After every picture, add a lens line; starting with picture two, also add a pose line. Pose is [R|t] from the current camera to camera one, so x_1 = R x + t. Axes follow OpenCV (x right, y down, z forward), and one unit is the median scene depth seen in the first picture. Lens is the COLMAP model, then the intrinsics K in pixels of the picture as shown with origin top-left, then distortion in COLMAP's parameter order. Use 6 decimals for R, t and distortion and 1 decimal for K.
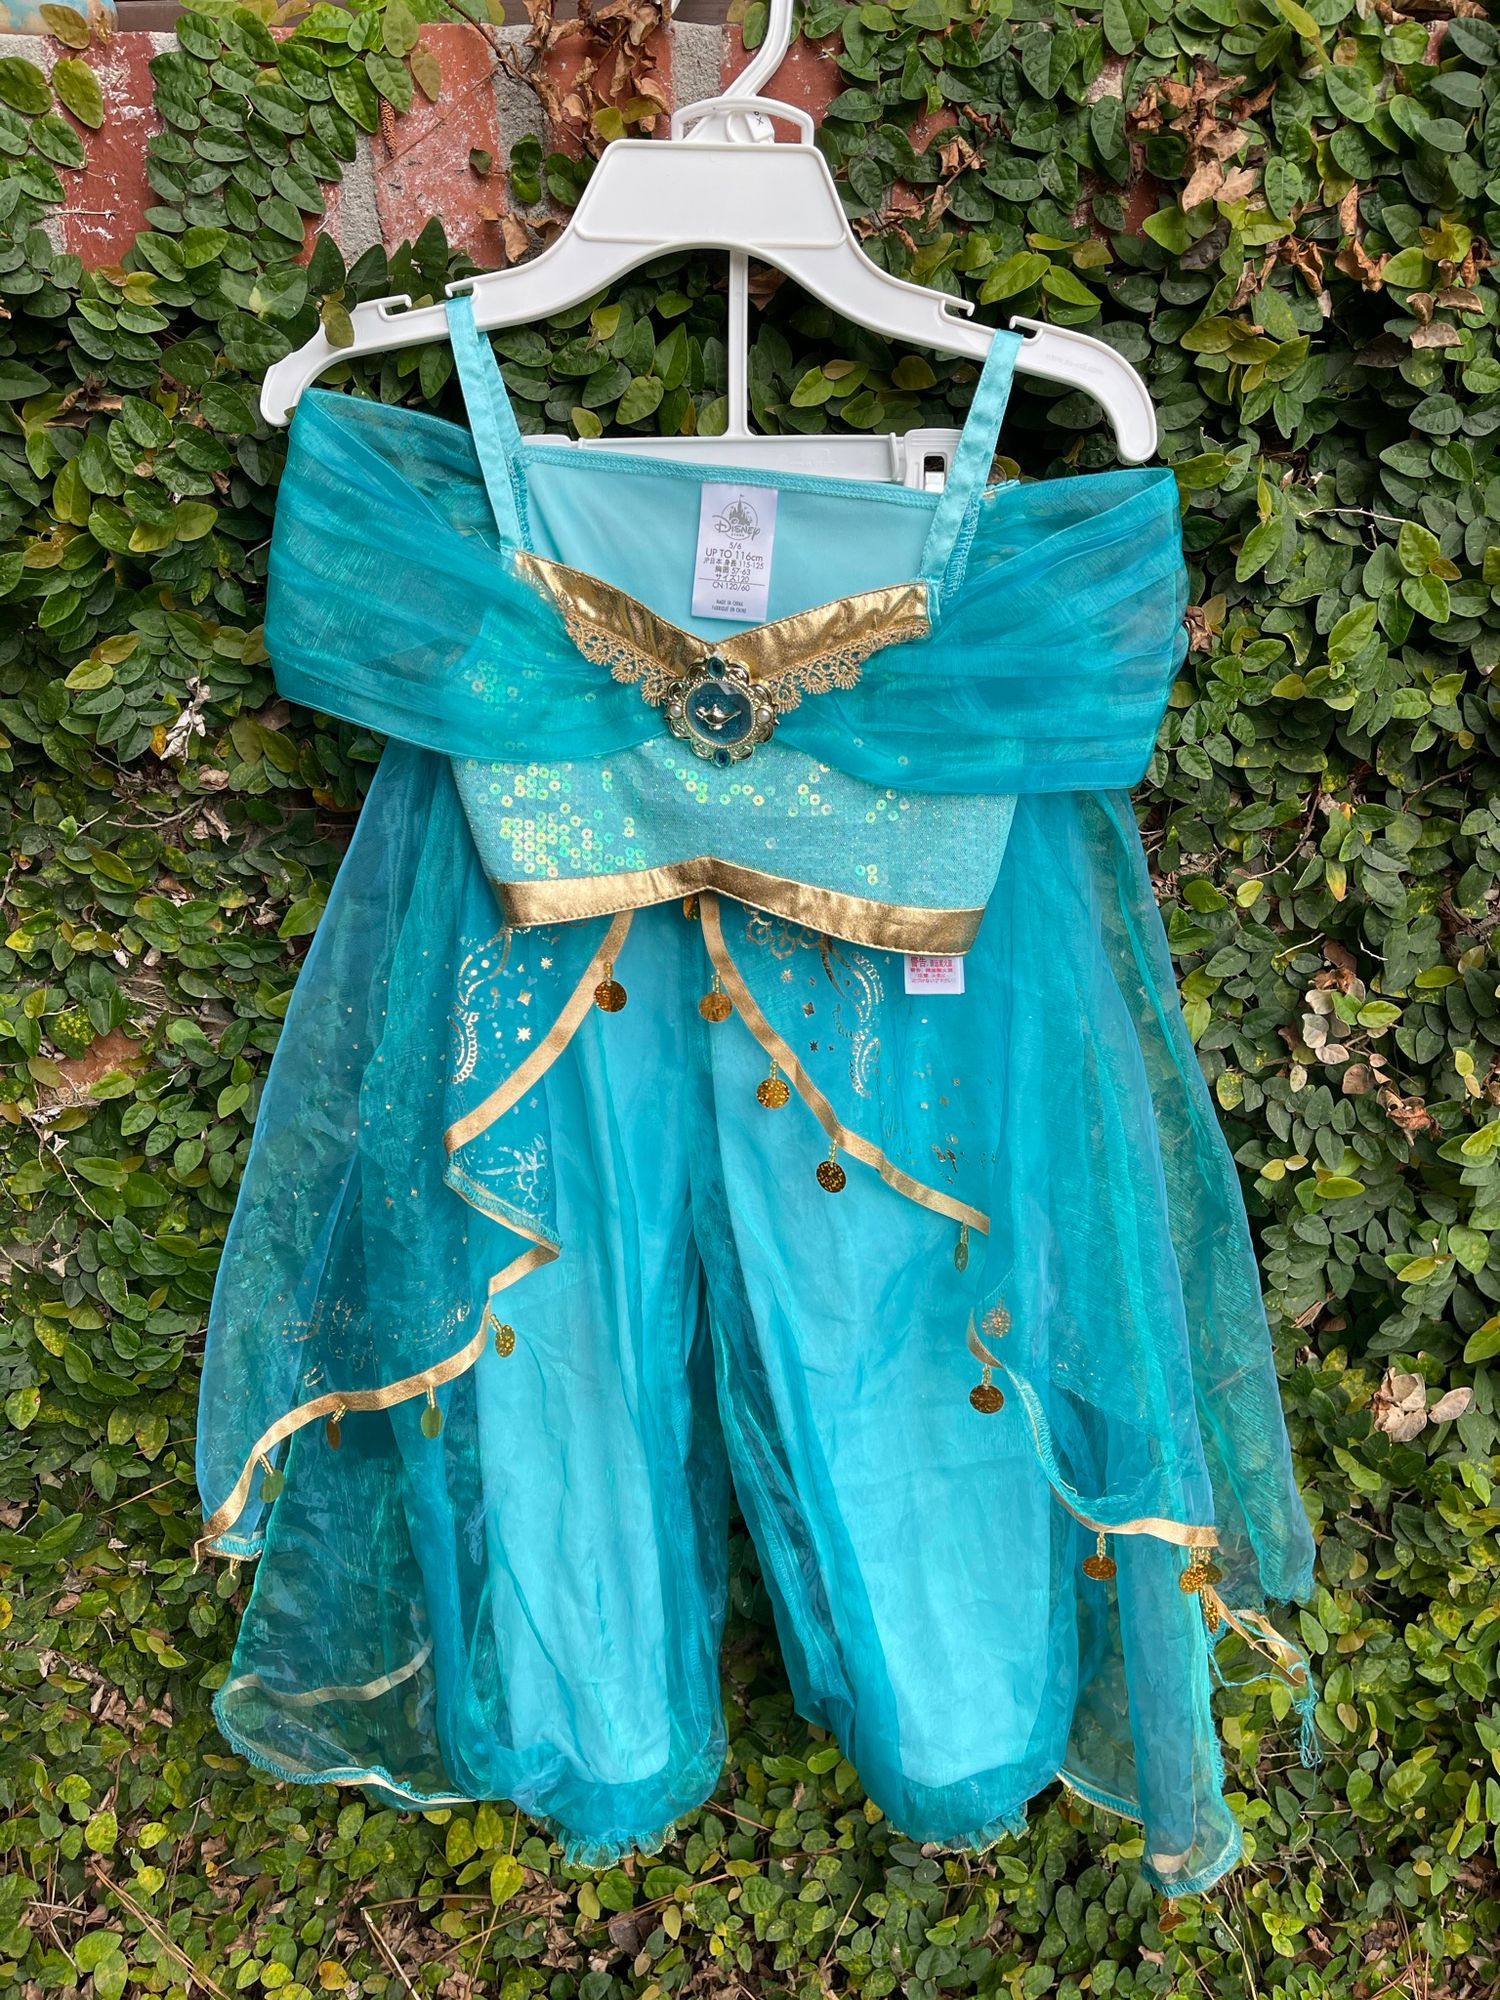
lens RADIAL K [[1523.5, 0, 747.7], [0, 1523.5, 1018.0], [0, 0, 1]] dist [0.083794, -0.122163]
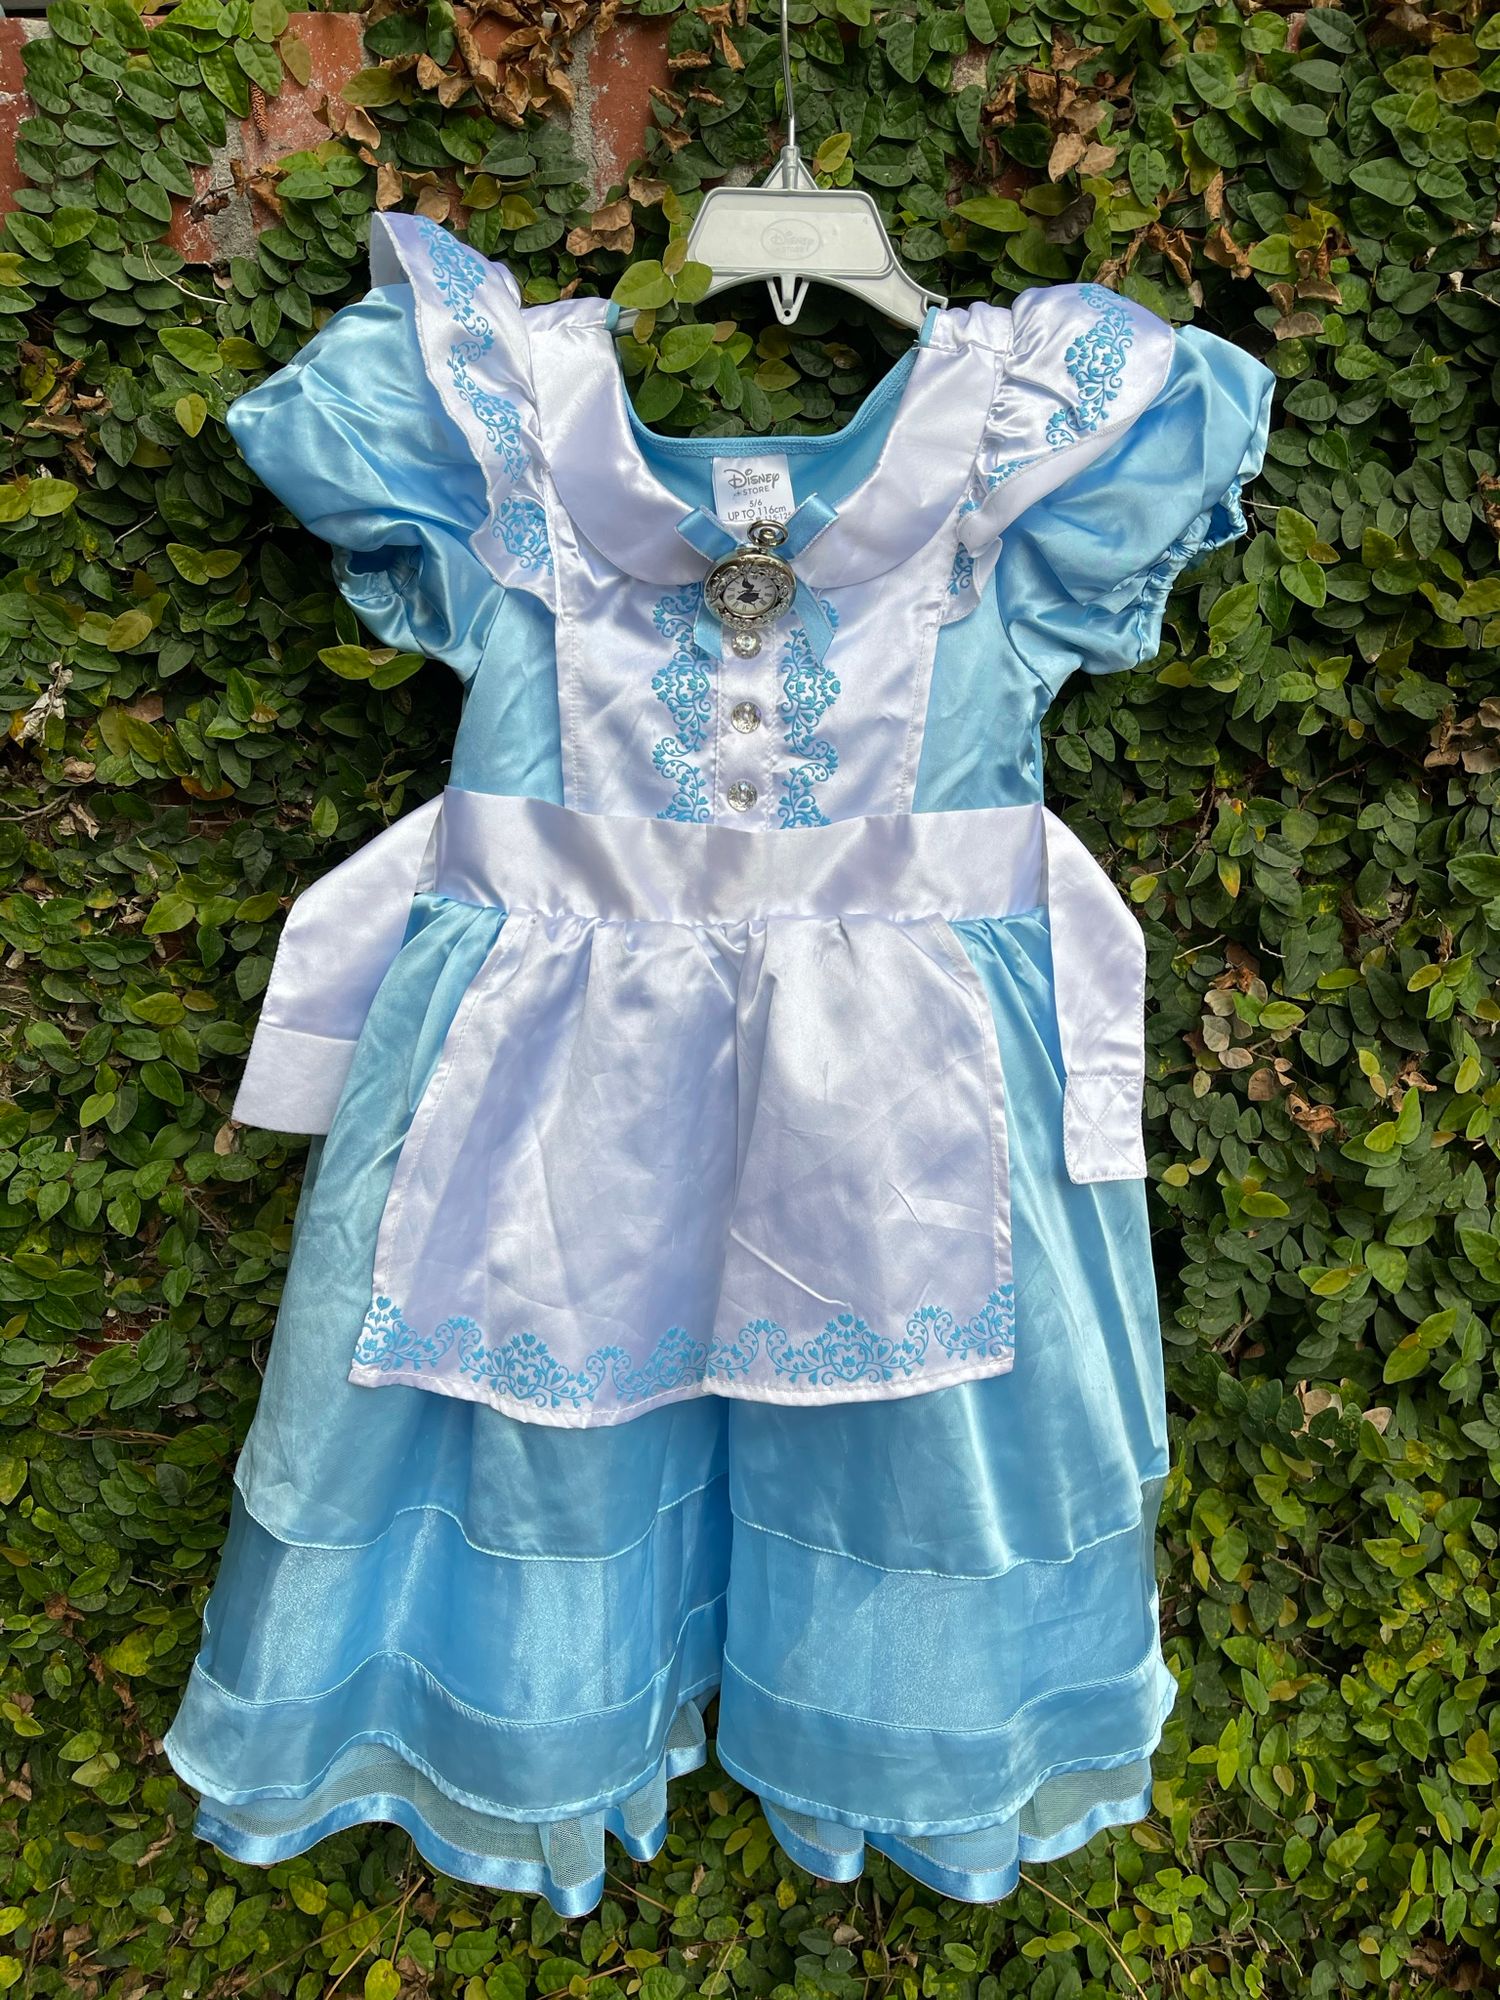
lens RADIAL K [[1523.5, 0, 762.5], [0, 1523.5, 1015.5], [0, 0, 1]] dist [0.083794, -0.122163]
pose [[0.999898, 0.000483, 0.014295, 0.068339], [0.000644, 0.996897, -0.078710, 0.073804], [-0.014288, 0.078711, 0.996795, 0.036264]]
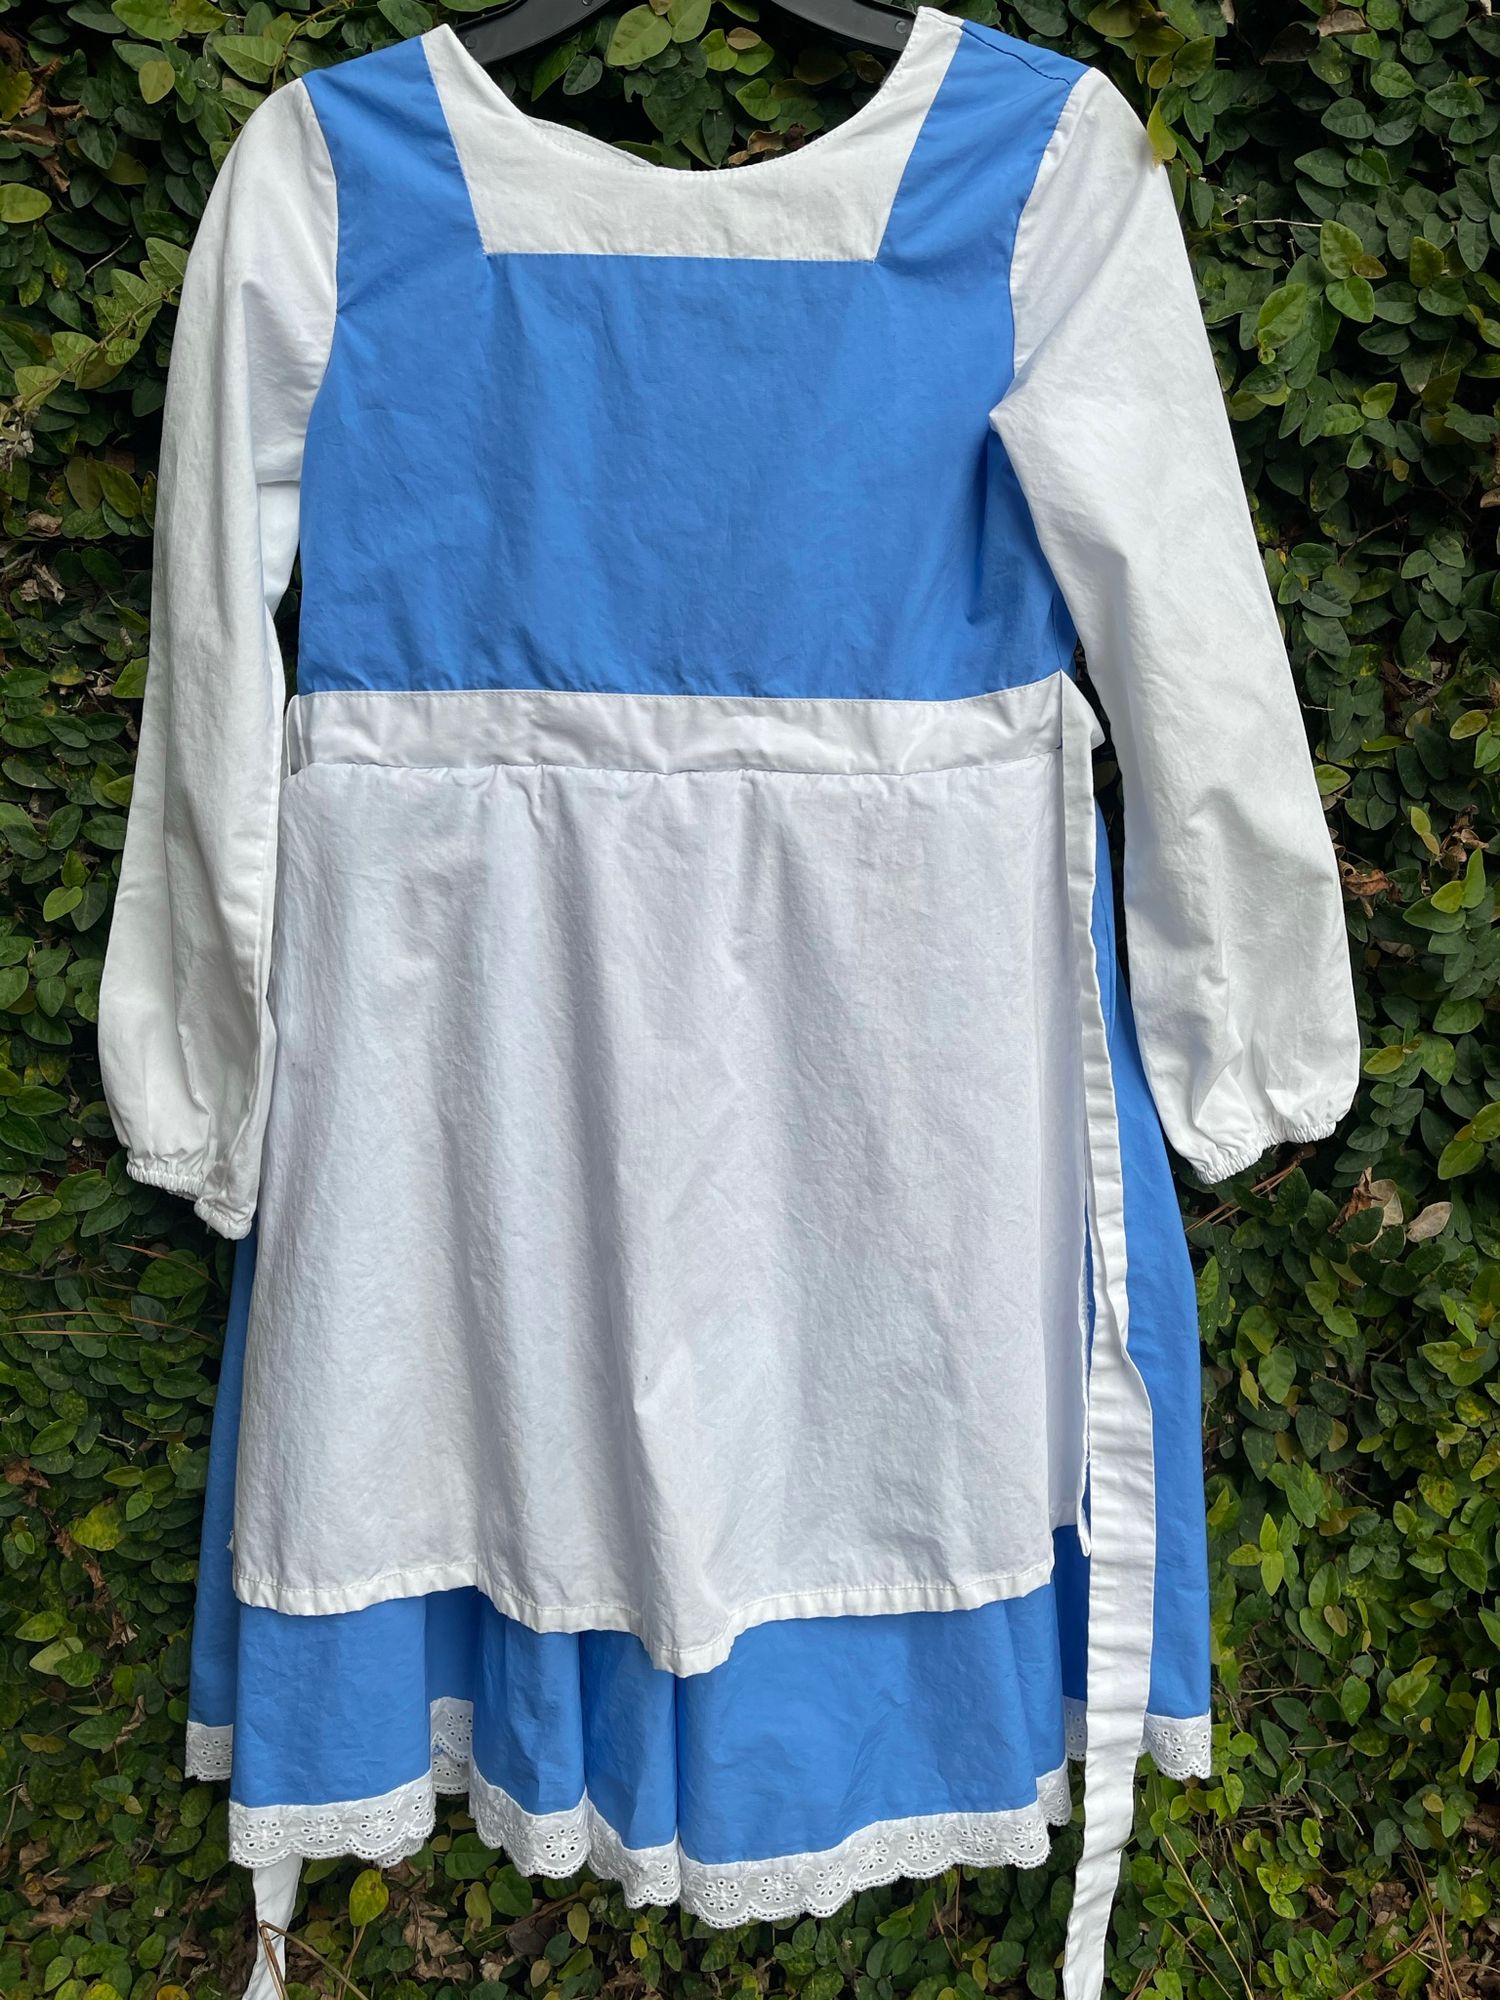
lens RADIAL K [[1523.5, 0, 758.7], [0, 1523.5, 1008.2], [0, 0, 1]] dist [0.083794, -0.122163]
pose [[0.998067, -0.016439, 0.059940, 0.009207], [0.023153, 0.993315, -0.113092, 0.232022], [-0.057680, 0.114261, 0.991775, 0.113065]]
